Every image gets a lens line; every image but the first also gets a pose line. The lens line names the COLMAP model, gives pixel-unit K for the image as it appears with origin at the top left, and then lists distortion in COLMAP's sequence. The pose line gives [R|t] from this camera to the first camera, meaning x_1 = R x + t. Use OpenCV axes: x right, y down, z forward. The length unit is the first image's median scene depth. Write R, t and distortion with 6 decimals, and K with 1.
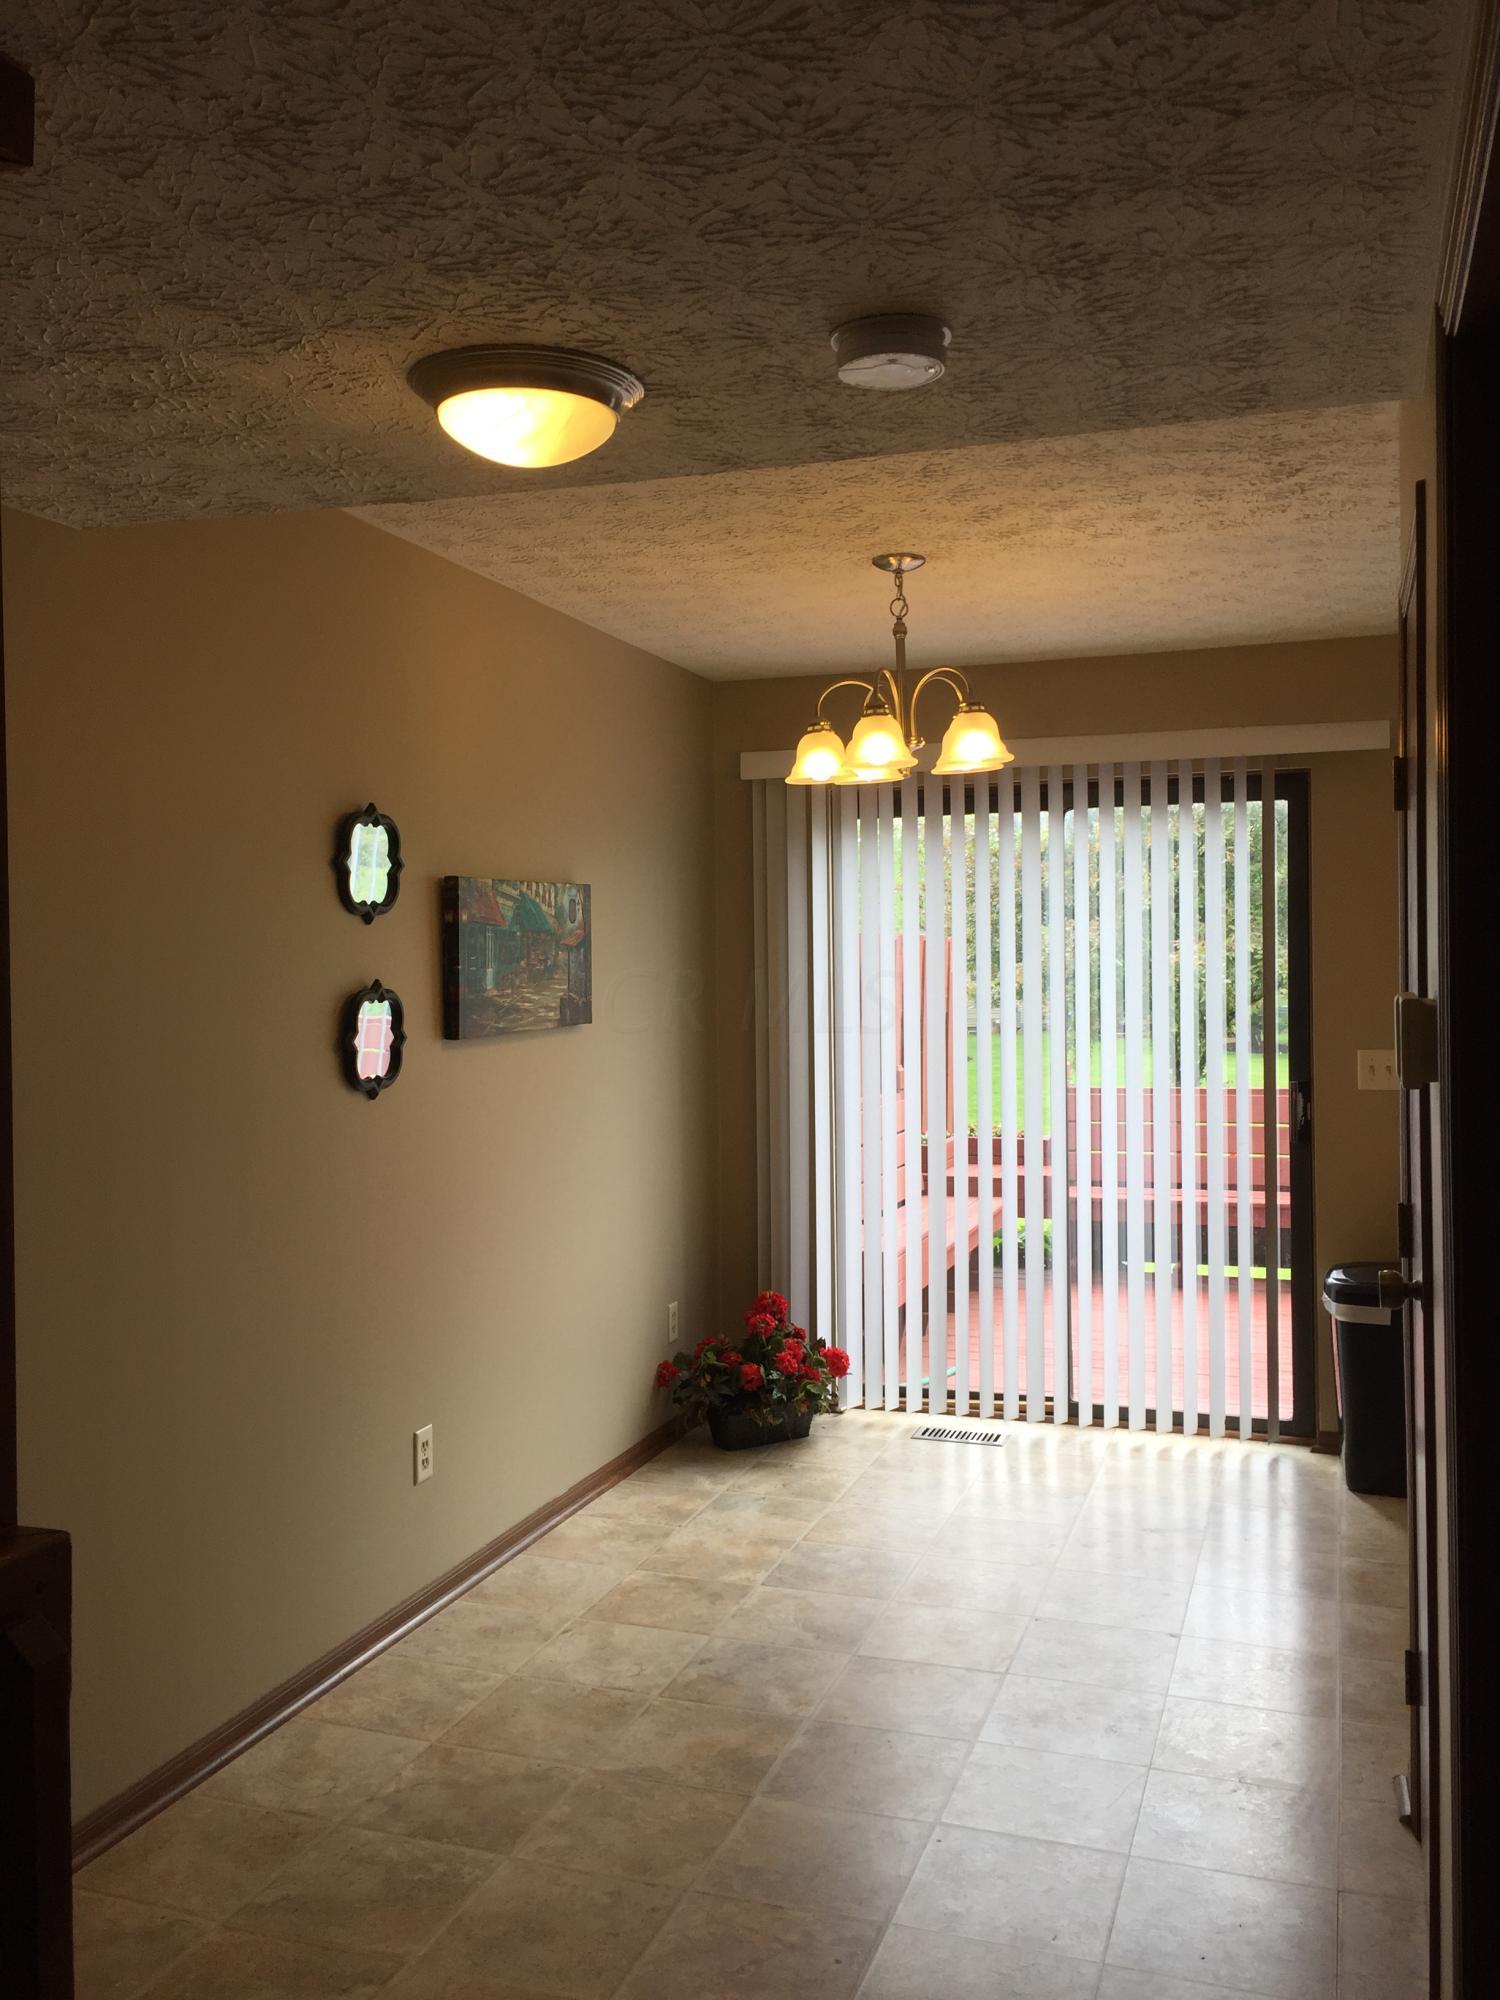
lens RADIAL K [[1695.5, 0, 752.8], [0, 1695.5, 991.0], [0, 0, 1]] dist [0.051294, -0.060158]
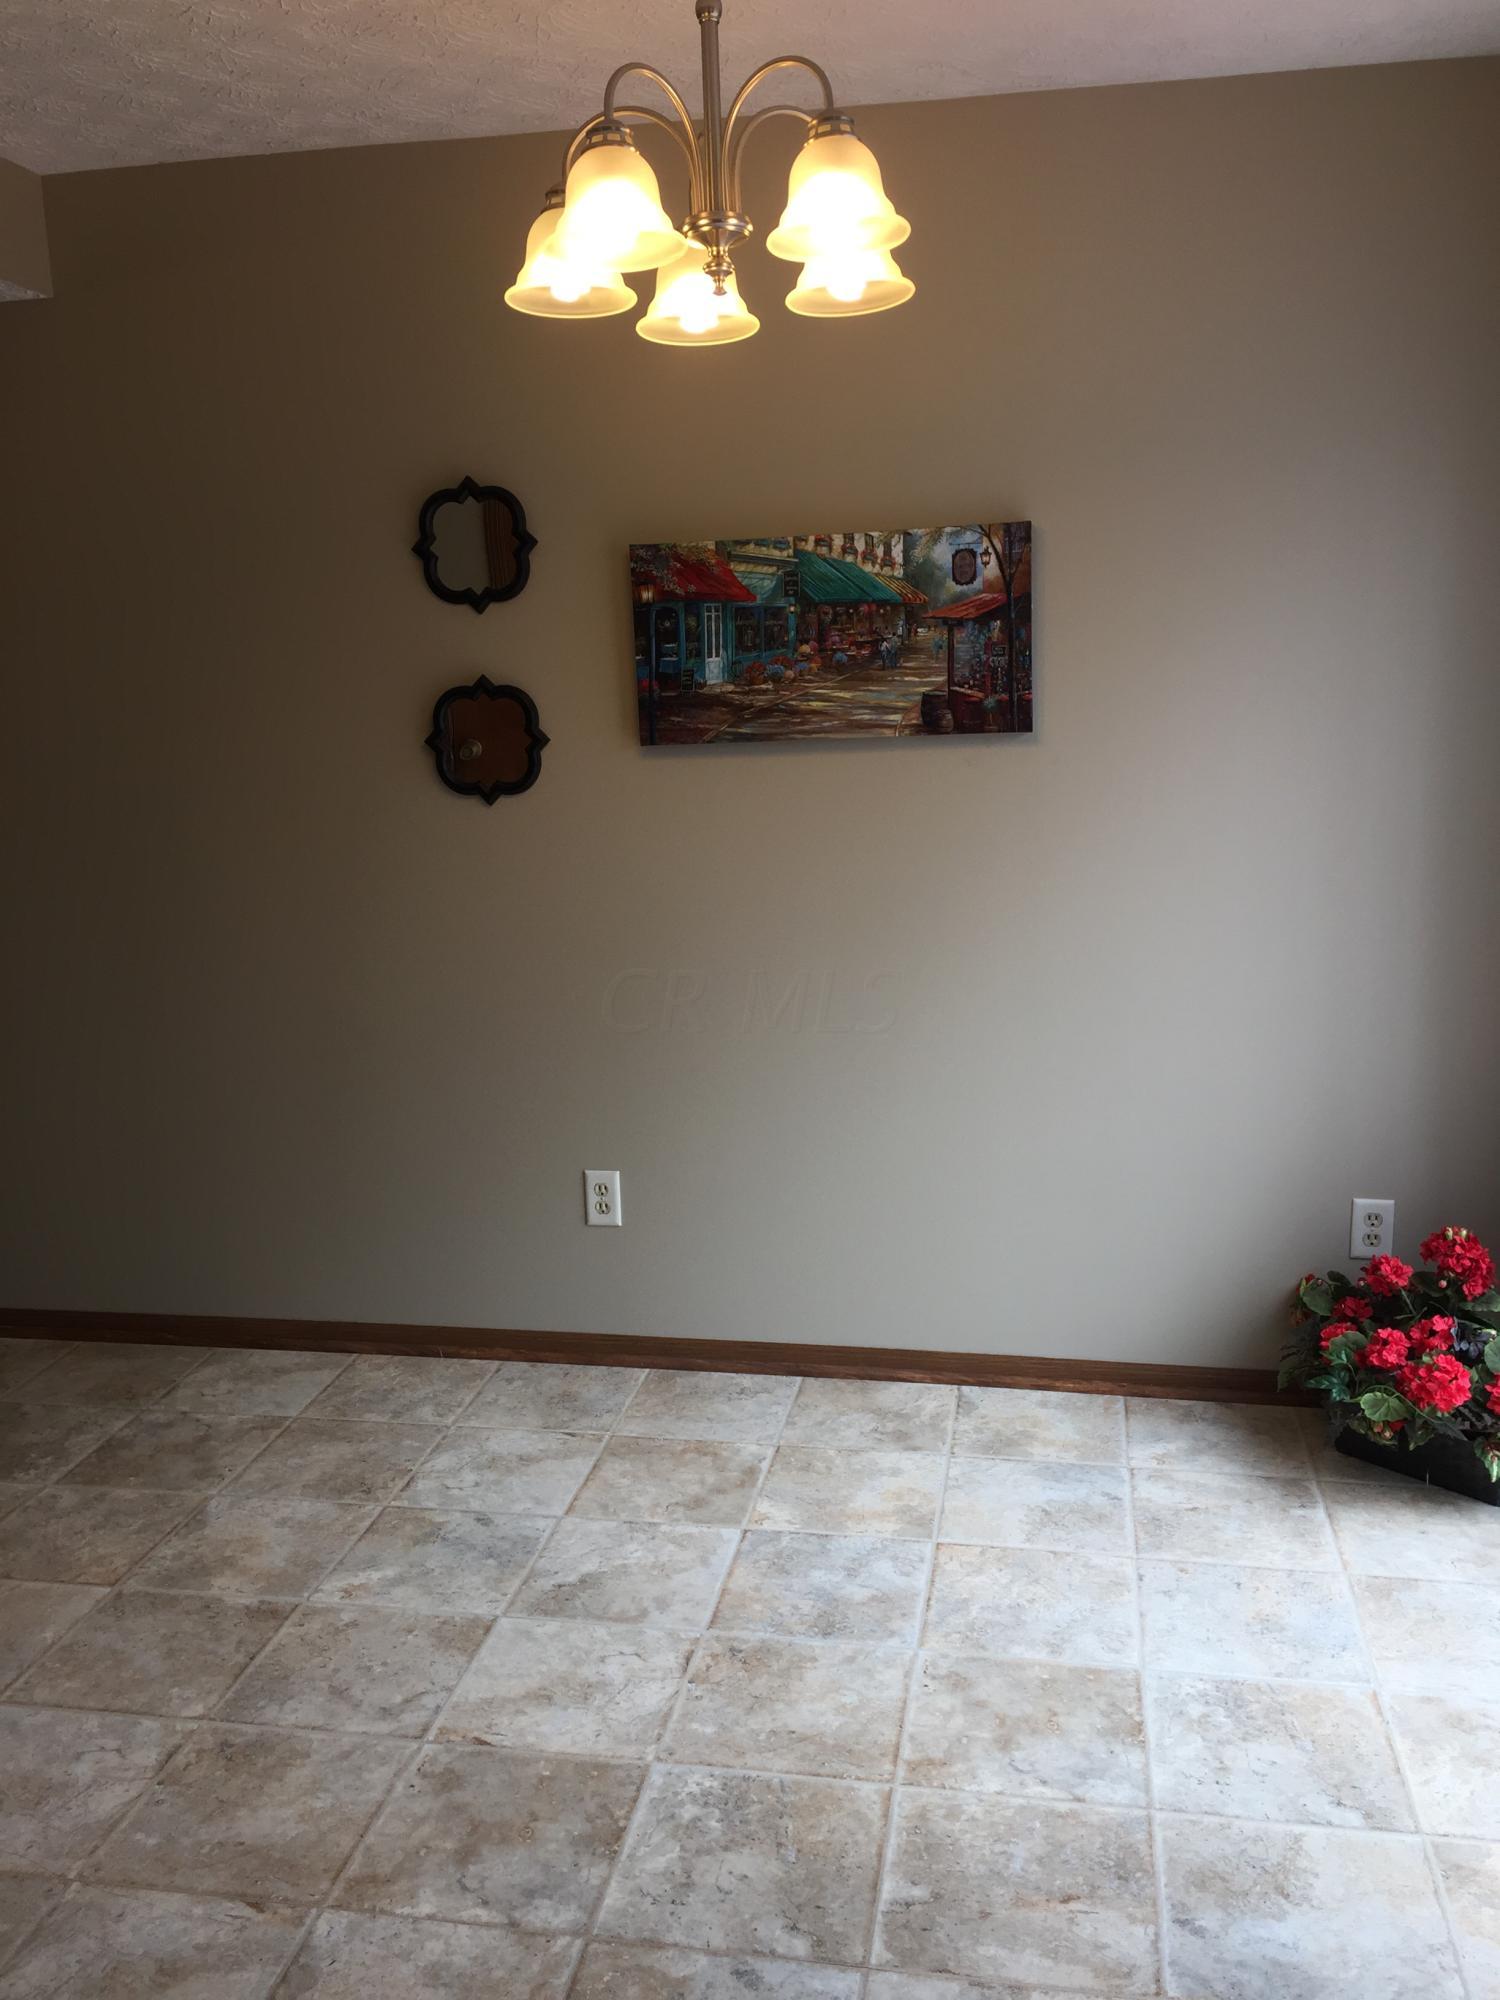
lens RADIAL K [[1695.5, 0, 759.6], [0, 1695.5, 995.8], [0, 0, 1]] dist [0.051294, -0.060158]
pose [[0.154461, 0.179309, -0.971592, 0.645610], [0.006014, 0.983204, 0.182408, -0.002442], [0.987981, -0.034018, 0.150788, 0.885565]]
